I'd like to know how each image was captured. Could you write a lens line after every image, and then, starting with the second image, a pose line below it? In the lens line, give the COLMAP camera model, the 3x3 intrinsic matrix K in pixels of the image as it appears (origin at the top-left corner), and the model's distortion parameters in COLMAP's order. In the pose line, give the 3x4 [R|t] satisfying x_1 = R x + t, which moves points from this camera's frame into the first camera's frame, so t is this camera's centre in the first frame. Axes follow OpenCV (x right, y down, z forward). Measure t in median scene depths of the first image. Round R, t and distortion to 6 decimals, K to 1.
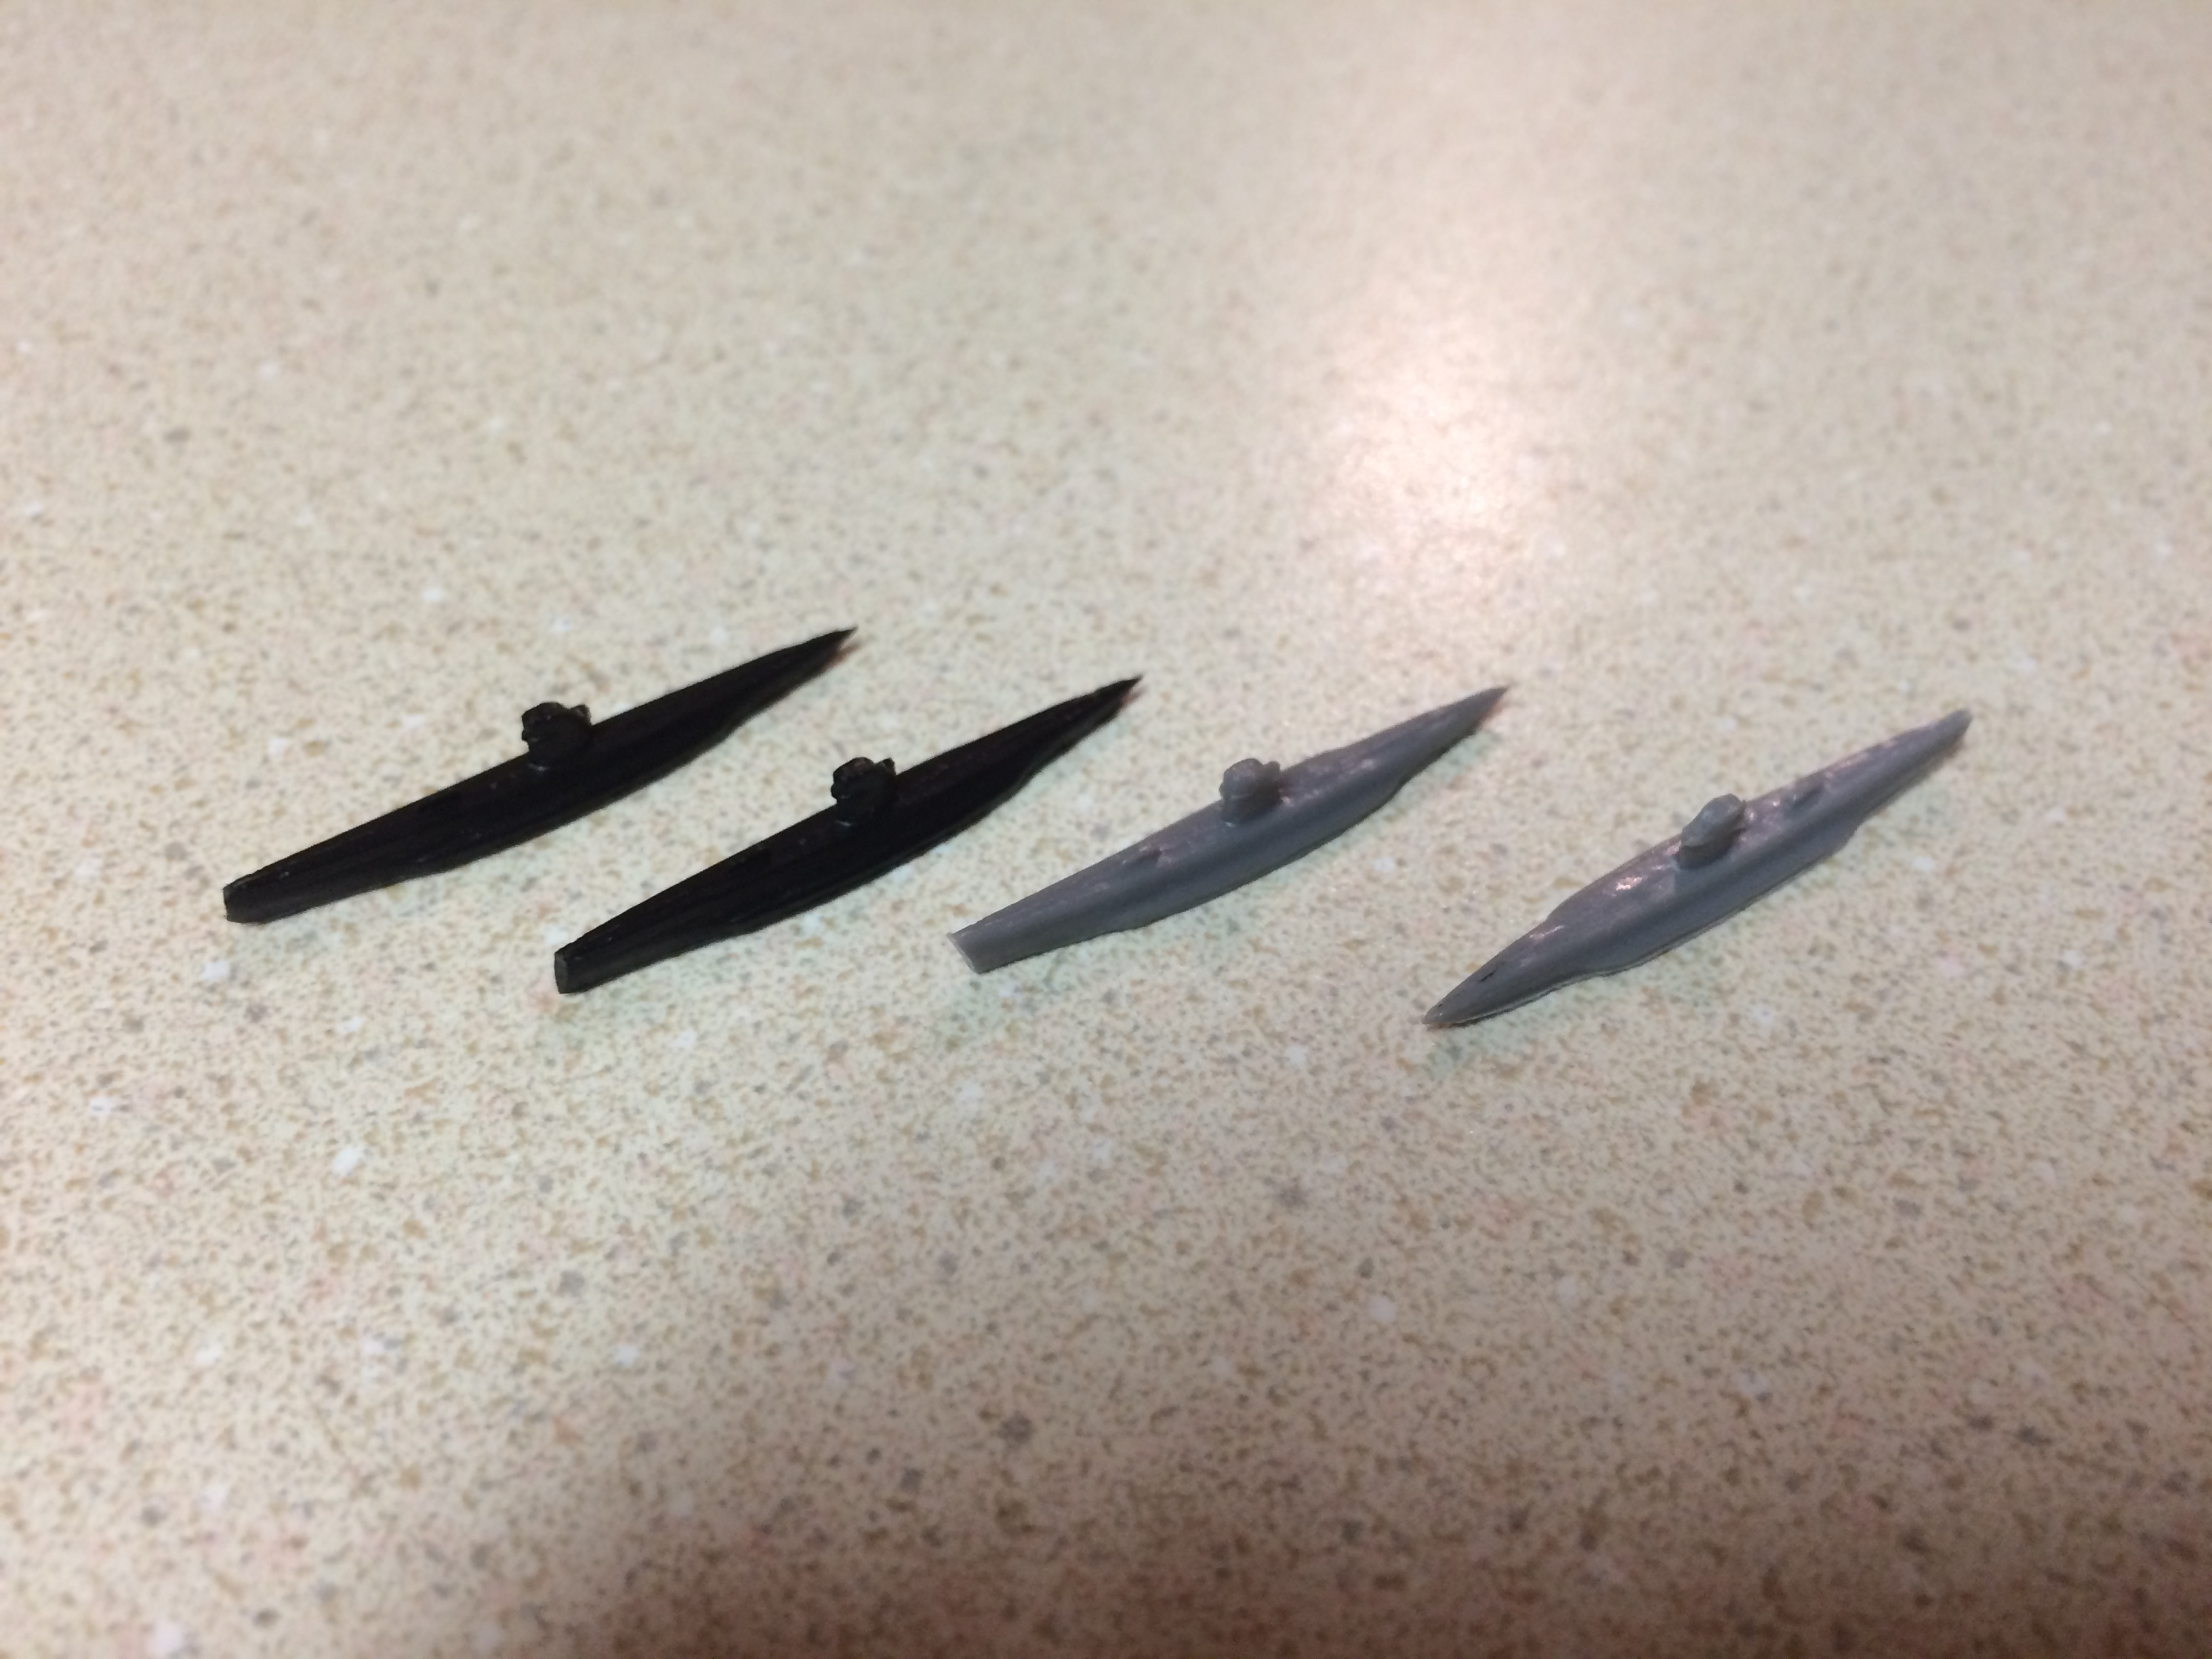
lens RADIAL K [[1984.9, 0, 1102.5], [0, 1984.9, 823.4], [0, 0, 1]] dist [0.070602, -0.166827]
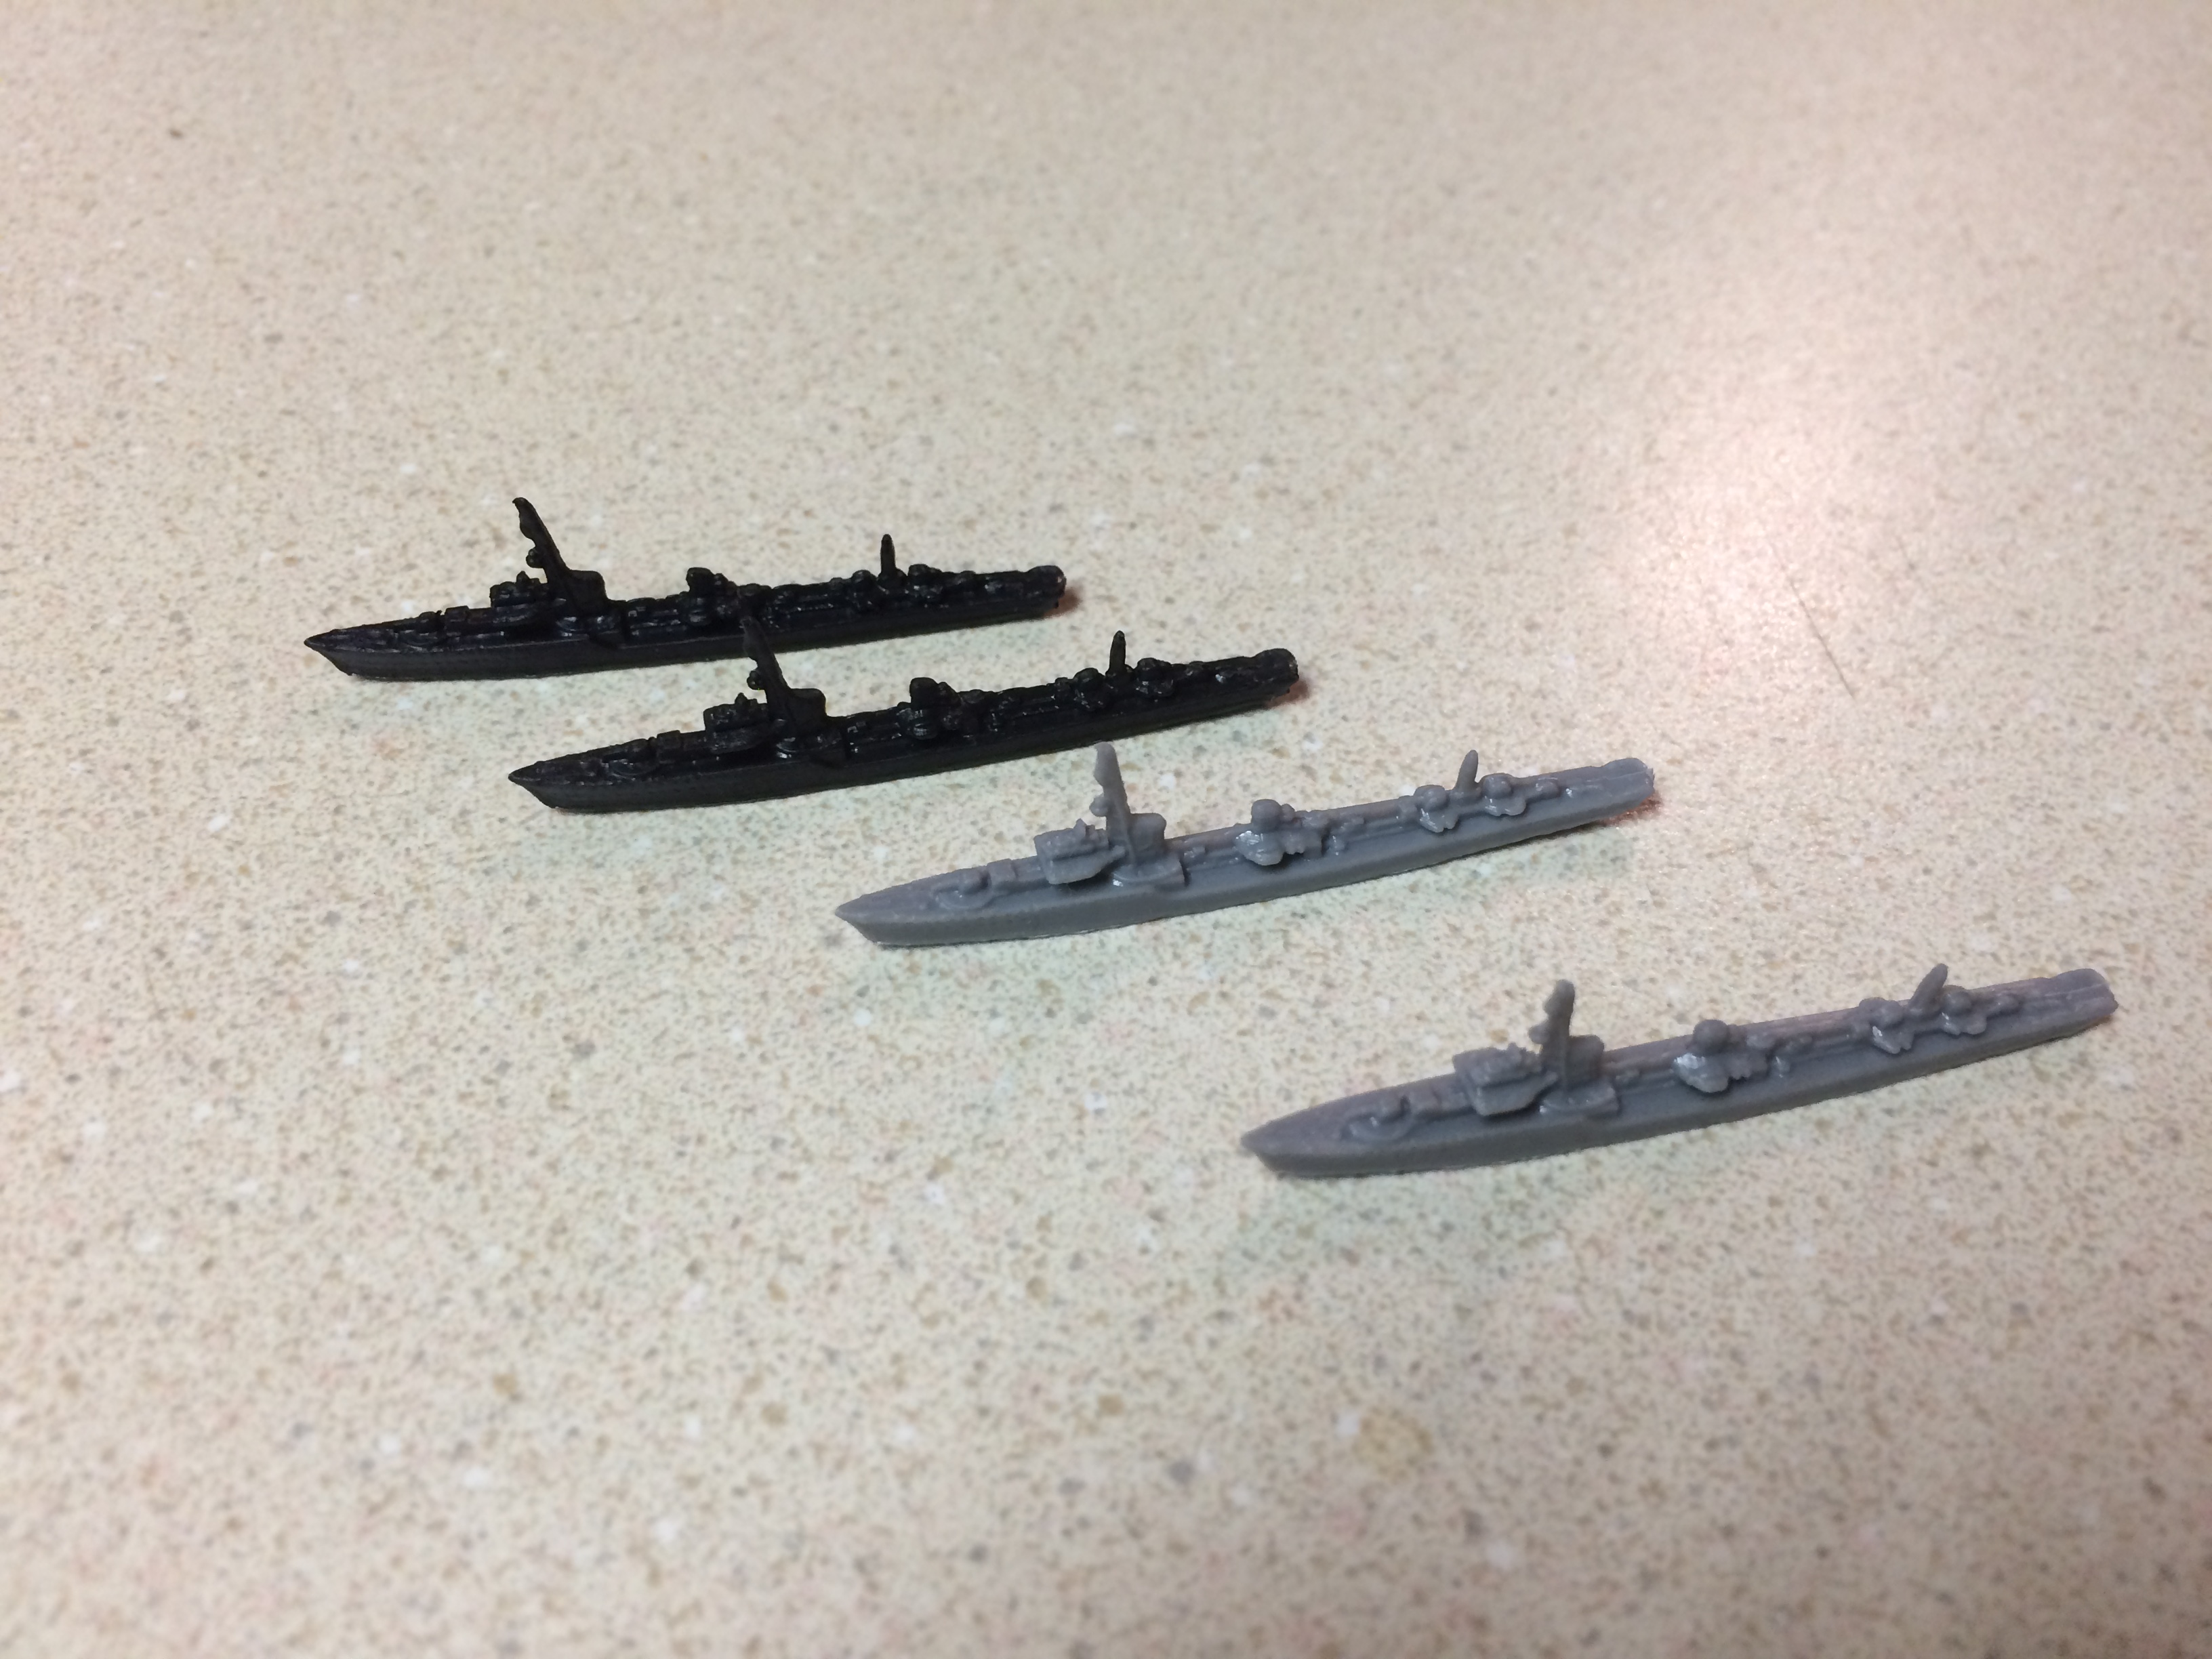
lens RADIAL K [[1960.8, 0, 1101.0], [0, 1960.8, 825.0], [0, 0, 1]] dist [0.080007, -0.166411]
pose [[0.979476, 0.137027, -0.147821, 0.448057], [-0.139919, 0.990119, -0.009295, 0.090260], [0.145087, 0.029787, 0.988970, -0.317952]]
